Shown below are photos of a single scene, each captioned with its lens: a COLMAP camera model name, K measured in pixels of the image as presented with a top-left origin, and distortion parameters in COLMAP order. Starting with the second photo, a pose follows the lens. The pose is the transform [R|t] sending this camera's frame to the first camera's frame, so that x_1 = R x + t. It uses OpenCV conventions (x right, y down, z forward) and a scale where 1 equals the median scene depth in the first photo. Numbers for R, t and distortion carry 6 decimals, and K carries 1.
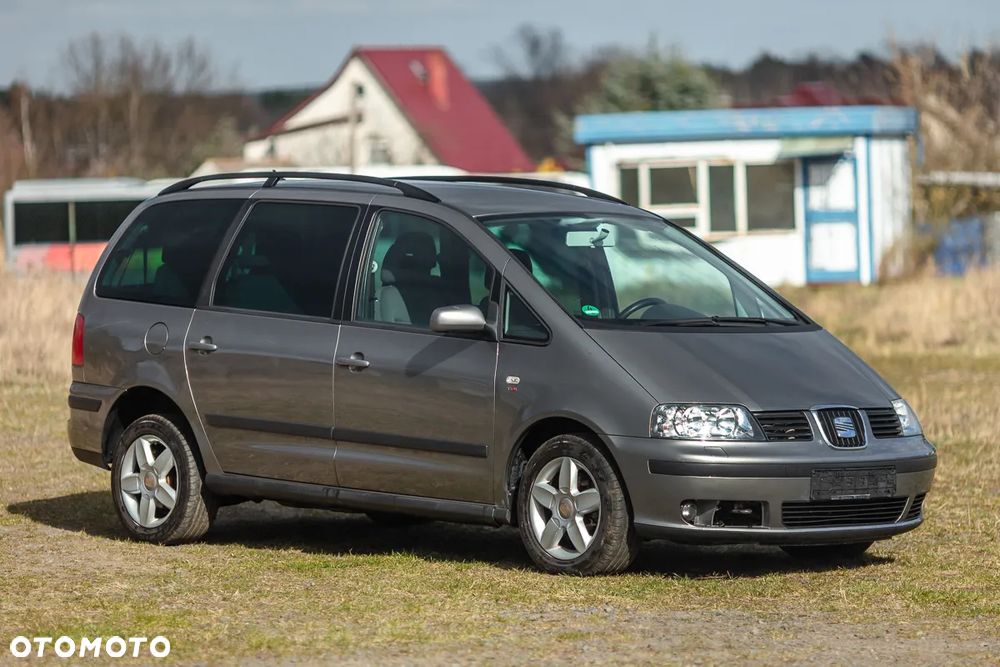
lens RADIAL K [[4535.7, 0, 500.2], [0, 4535.7, 332.9], [0, 0, 1]] dist [-0.300715, 5.262810]
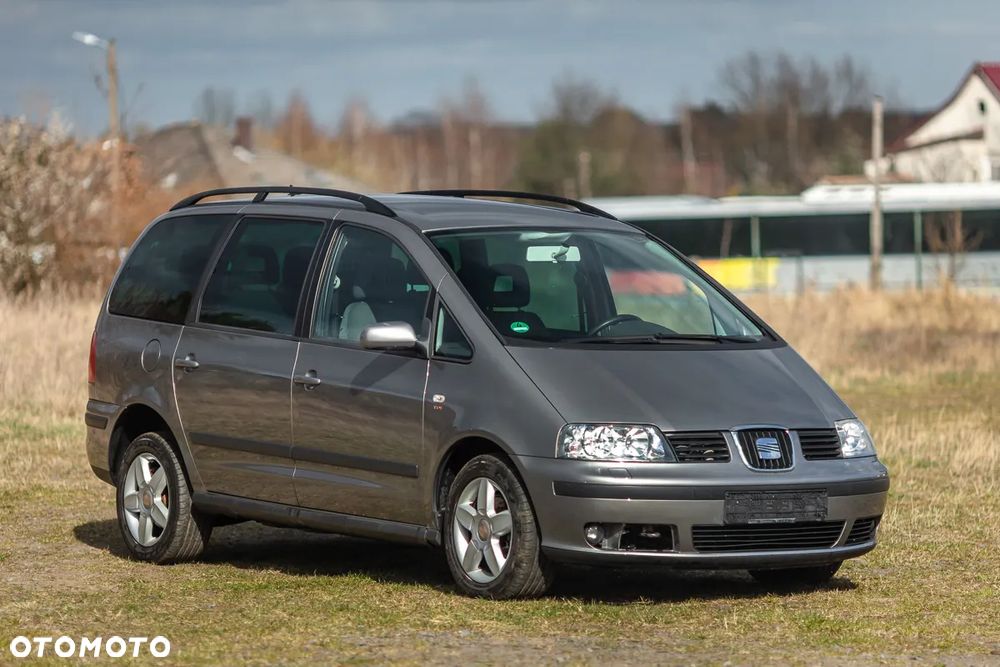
lens RADIAL K [[4535.7, 0, 500.2], [0, 4535.7, 332.9], [0, 0, 1]] dist [-0.300715, 5.262810]
pose [[0.988200, 0.000575, -0.153167, 0.165010], [-0.001165, 0.999992, -0.003763, -0.000060], [0.153164, 0.003898, 0.988193, 0.037304]]
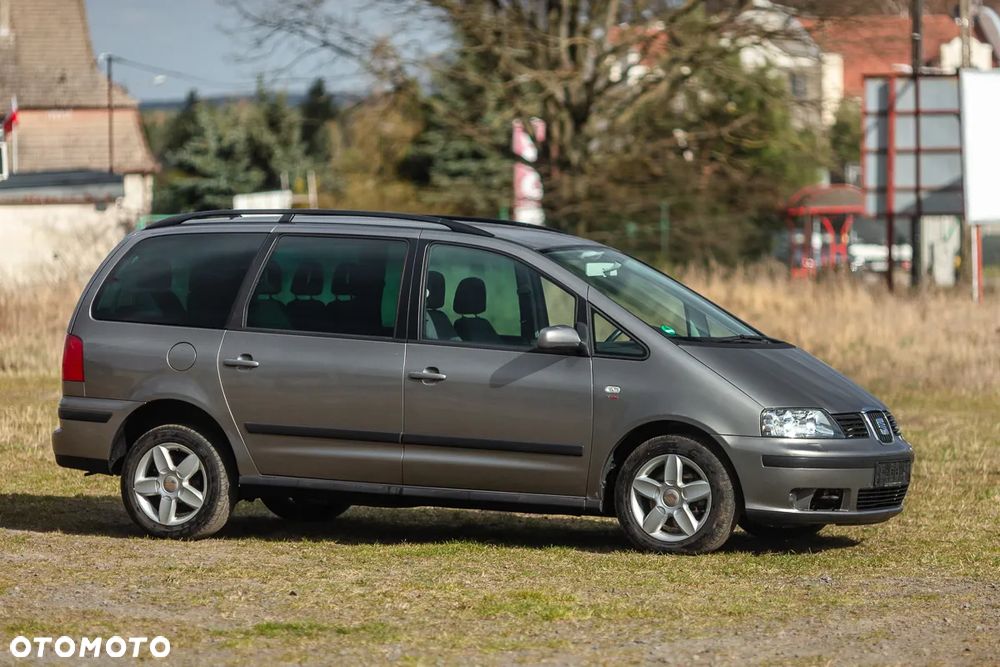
lens RADIAL K [[4535.7, 0, 500.2], [0, 4535.7, 332.9], [0, 0, 1]] dist [-0.300715, 5.262810]
pose [[0.926751, -0.004245, 0.375653, -0.463238], [0.005577, 0.999981, -0.002461, -0.001554], [-0.375635, 0.004376, 0.926757, -0.074661]]
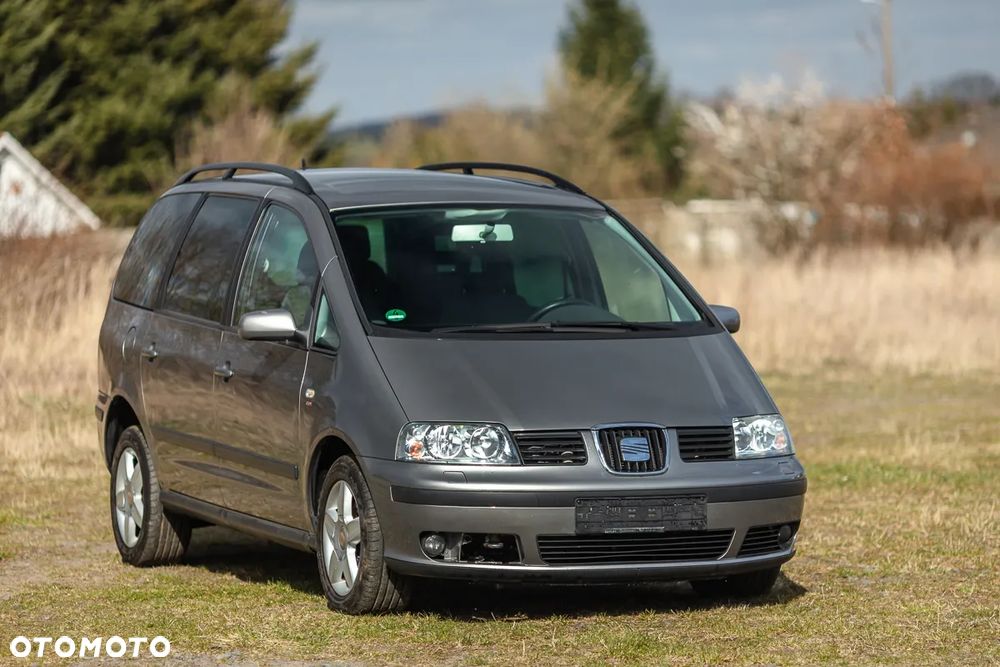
lens RADIAL K [[4535.7, 0, 500.2], [0, 4535.7, 332.9], [0, 0, 1]] dist [-0.300715, 5.262810]
pose [[0.932270, -0.003053, -0.361750, 0.360680], [0.005434, 0.999970, 0.005565, -0.006311], [0.361722, -0.007154, 0.932259, 0.179393]]
